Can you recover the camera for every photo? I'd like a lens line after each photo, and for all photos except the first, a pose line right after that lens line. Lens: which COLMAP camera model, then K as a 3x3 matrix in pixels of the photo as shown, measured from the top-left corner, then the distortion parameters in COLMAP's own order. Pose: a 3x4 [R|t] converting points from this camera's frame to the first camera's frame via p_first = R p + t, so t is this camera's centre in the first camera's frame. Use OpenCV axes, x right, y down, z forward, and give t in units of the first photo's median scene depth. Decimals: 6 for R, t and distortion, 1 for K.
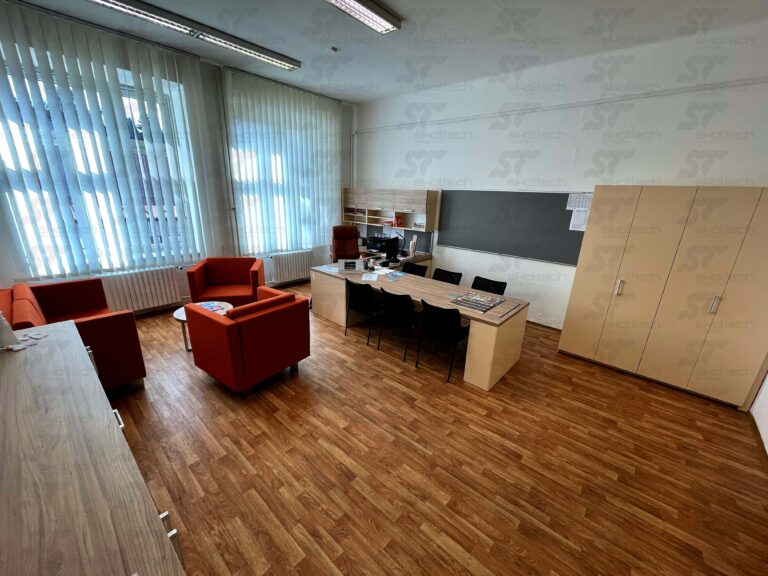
lens RADIAL K [[313.7, 0, 384.0], [0, 313.7, 288.0], [0, 0, 1]] dist [-0.003794, 0.000079]
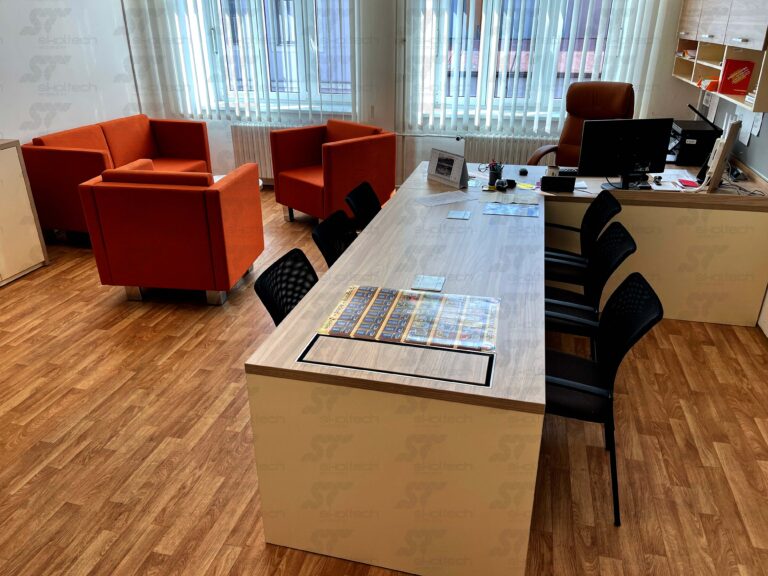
lens RADIAL K [[585.1, 0, 384.0], [0, 585.1, 288.0], [0, 0, 1]] dist [0.000330, -0.000475]
pose [[0.469716, 0.337101, -0.815923, 0.875039], [-0.241668, 0.938021, 0.248421, -0.139033], [0.849096, 0.080495, 0.522070, 0.781825]]
